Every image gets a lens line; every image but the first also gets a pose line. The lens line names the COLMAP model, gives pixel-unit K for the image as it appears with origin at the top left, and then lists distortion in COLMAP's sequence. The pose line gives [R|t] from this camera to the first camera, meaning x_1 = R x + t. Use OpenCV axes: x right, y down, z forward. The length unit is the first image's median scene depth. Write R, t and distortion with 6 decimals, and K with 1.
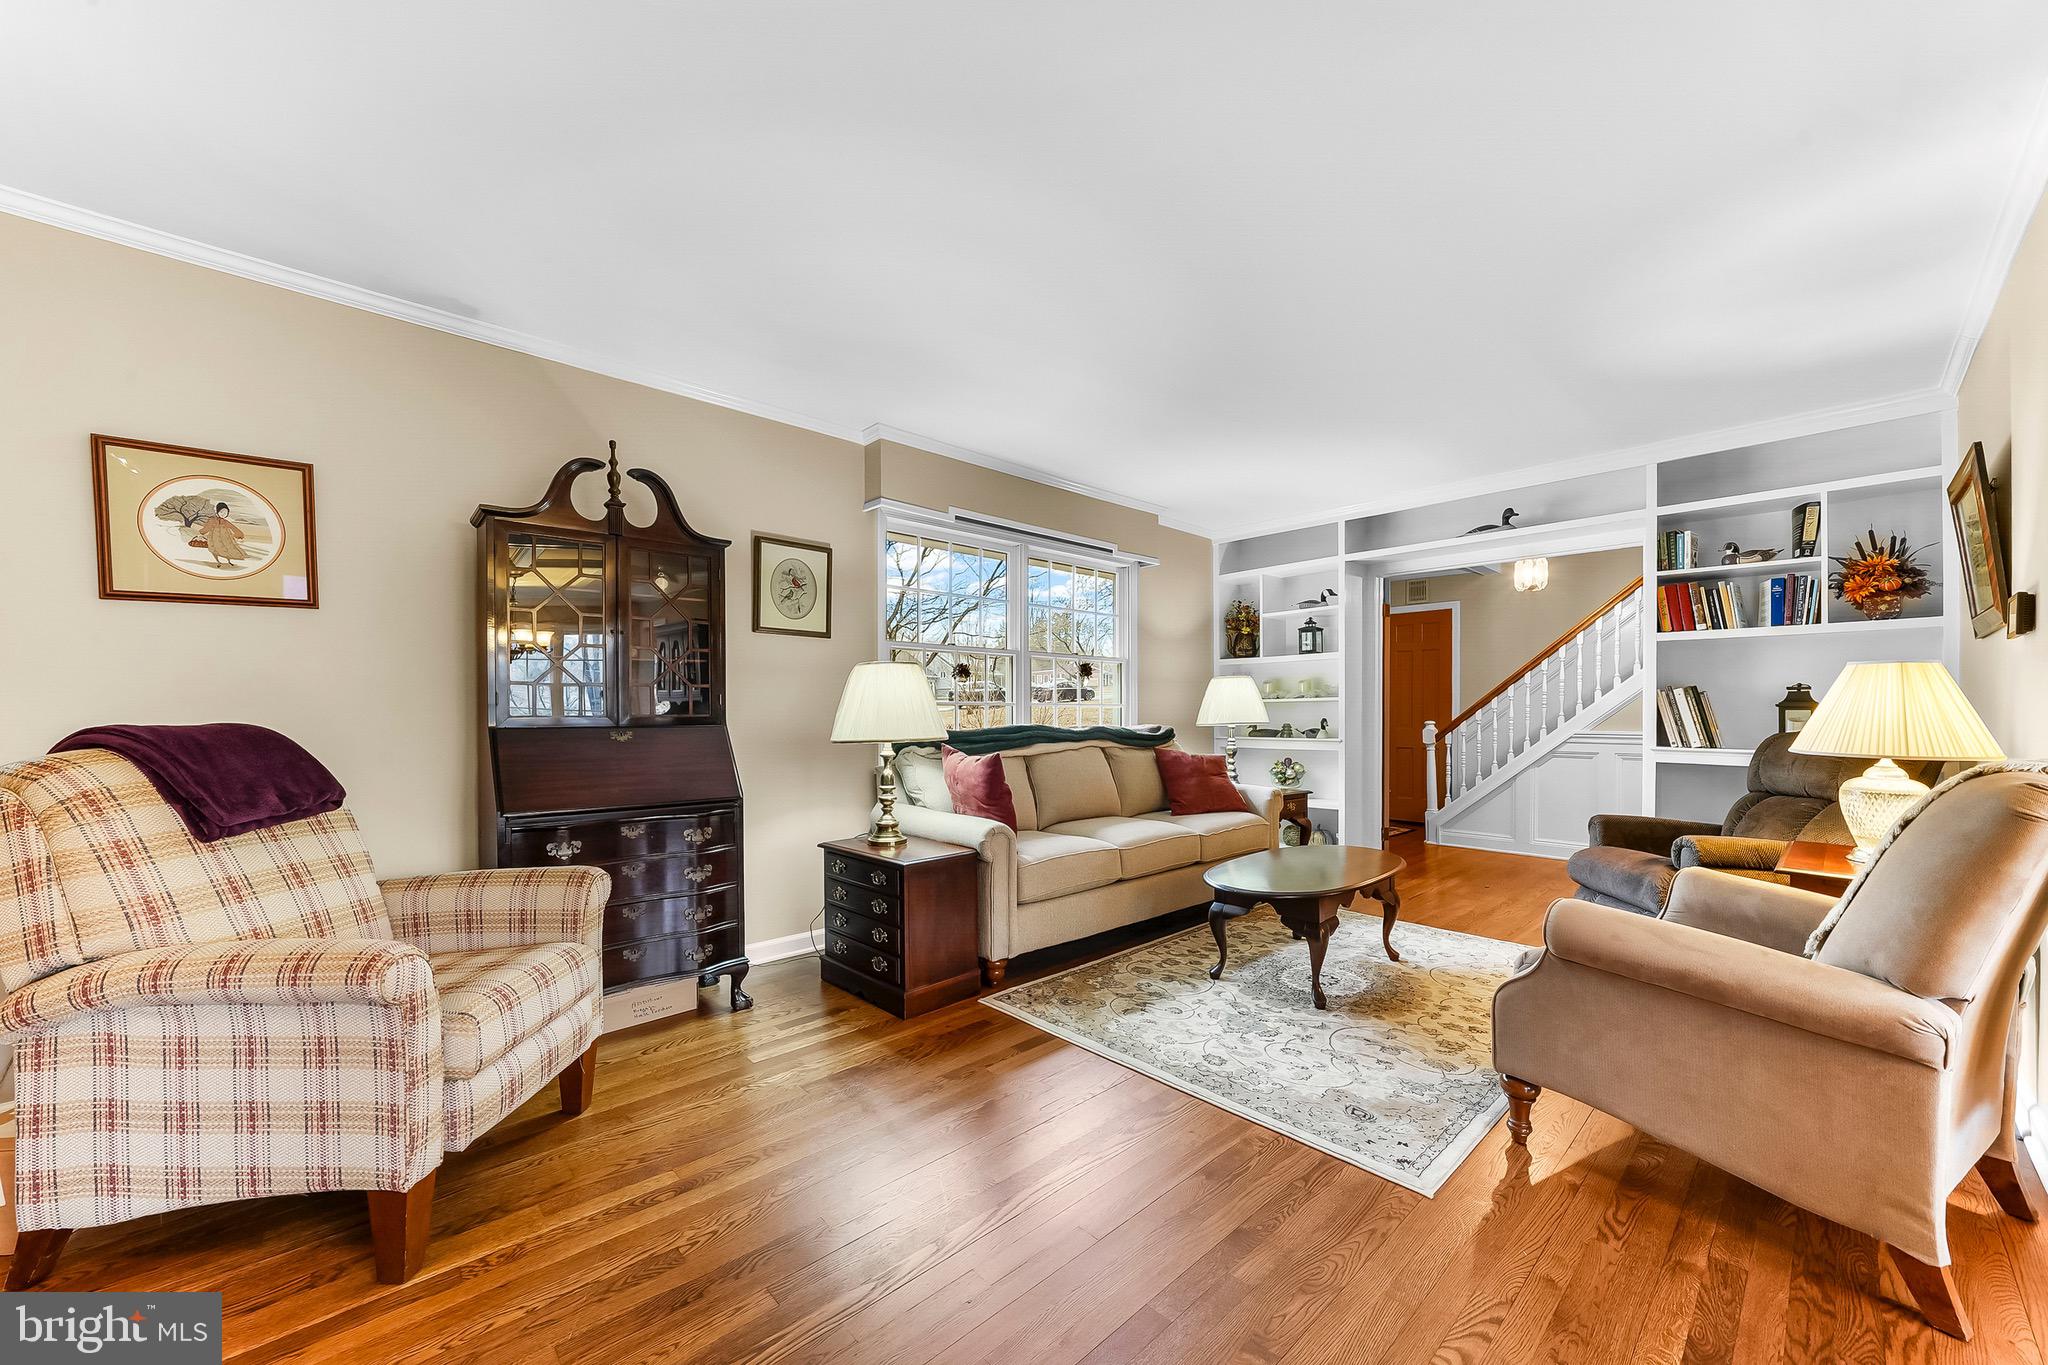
lens RADIAL K [[775.0, 0, 1021.7], [0, 775.0, 712.8], [0, 0, 1]] dist [-0.000501, -0.000116]
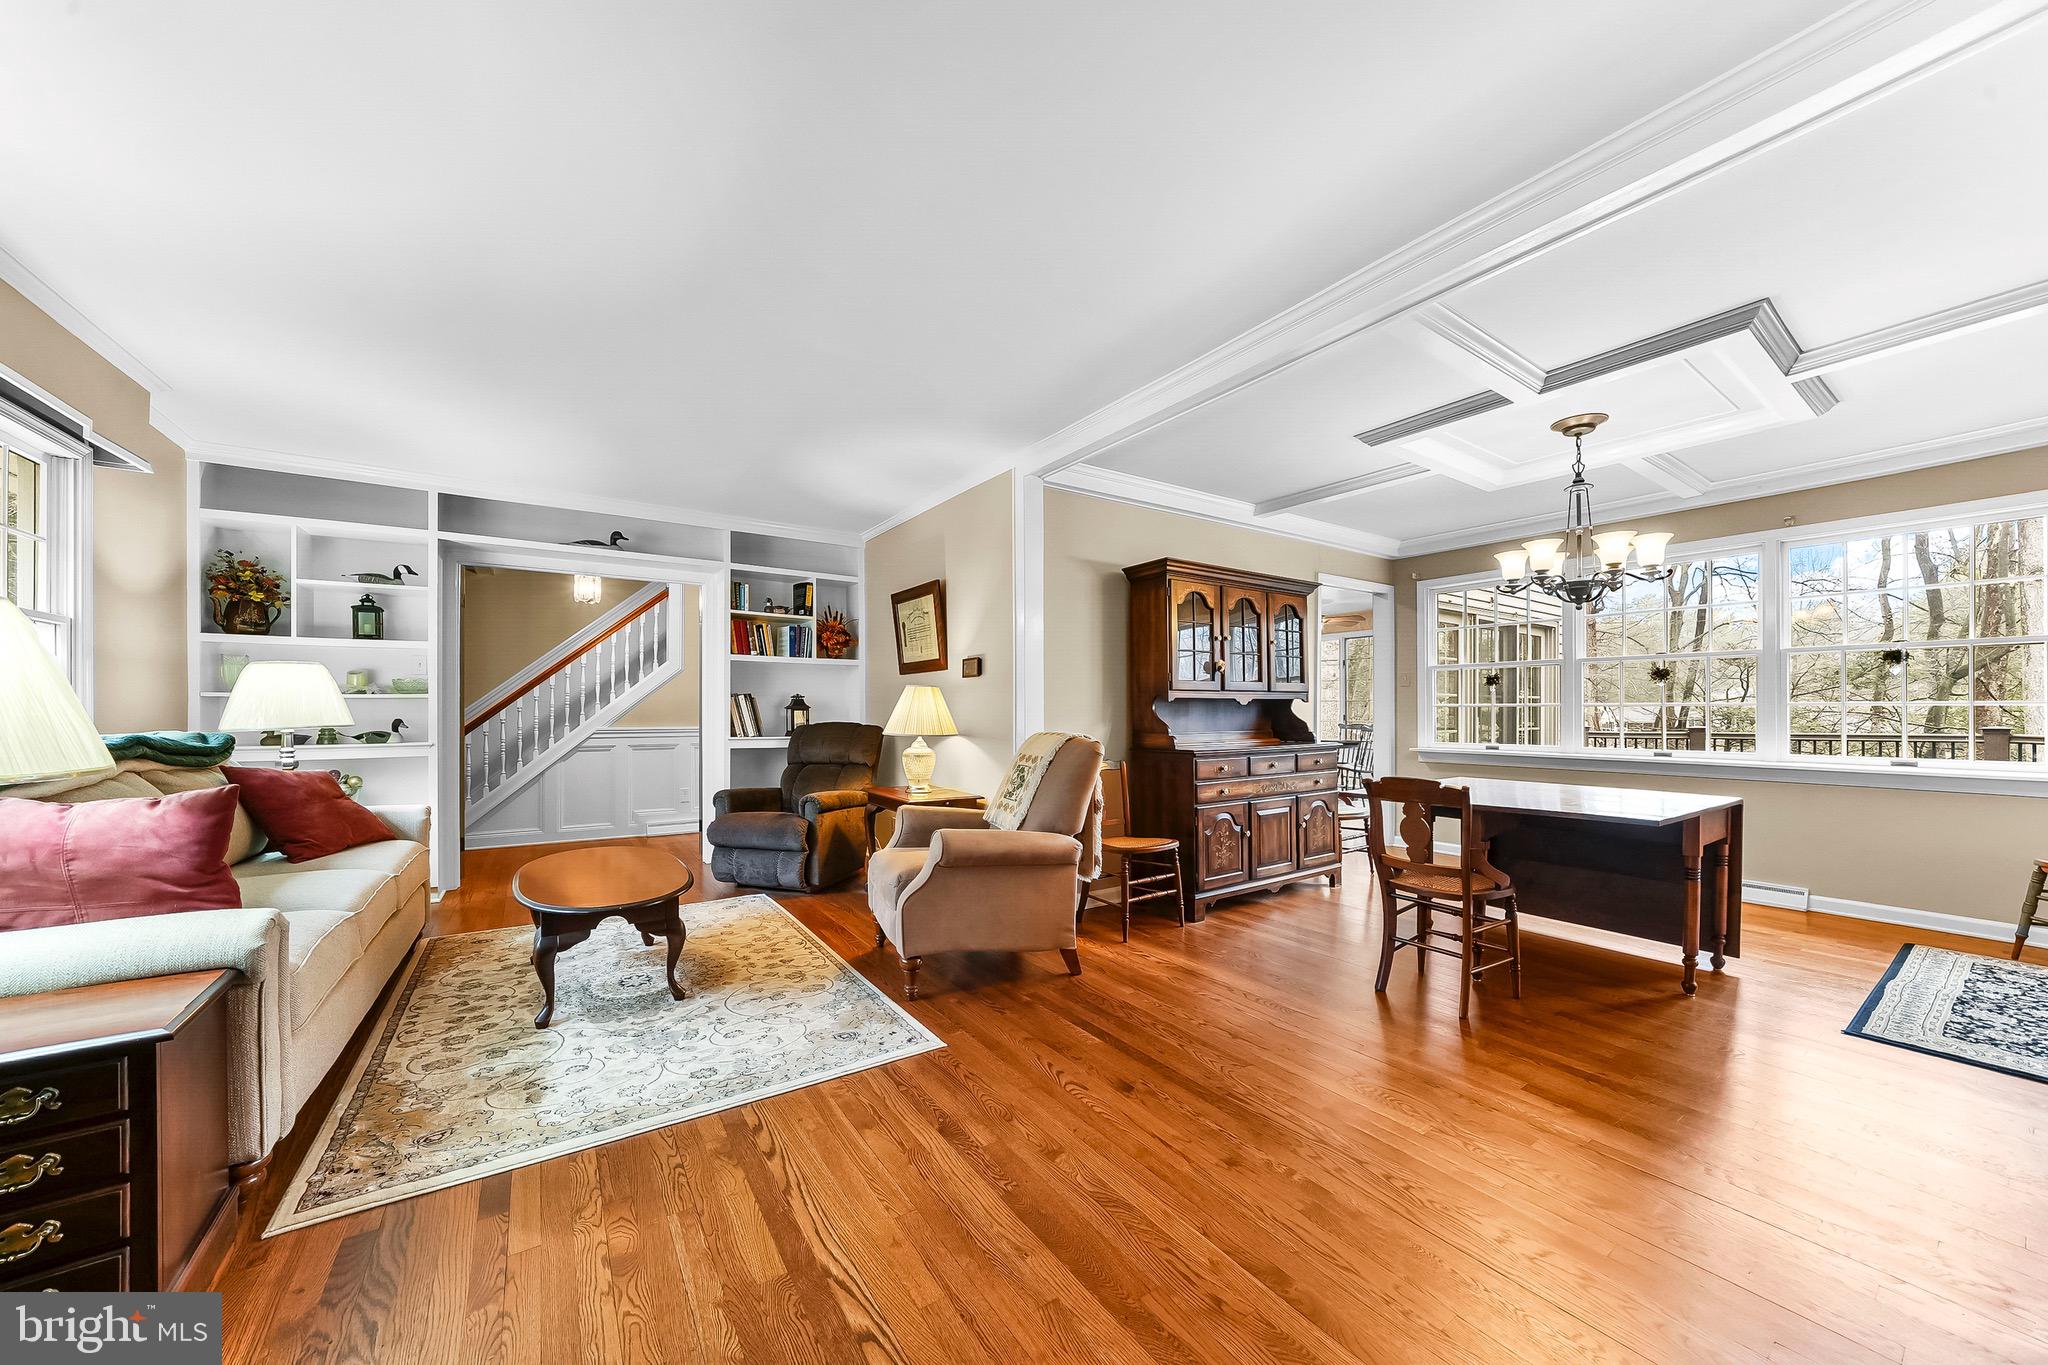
lens RADIAL K [[720.7, 0, 1018.7], [0, 720.7, 712.9], [0, 0, 1]] dist [-0.013791, -0.000032]
pose [[0.153532, -0.000978, 0.988143, -0.384502], [-0.001180, 0.999999, 0.001173, -0.001465], [-0.988143, -0.001346, 0.153531, 0.321529]]
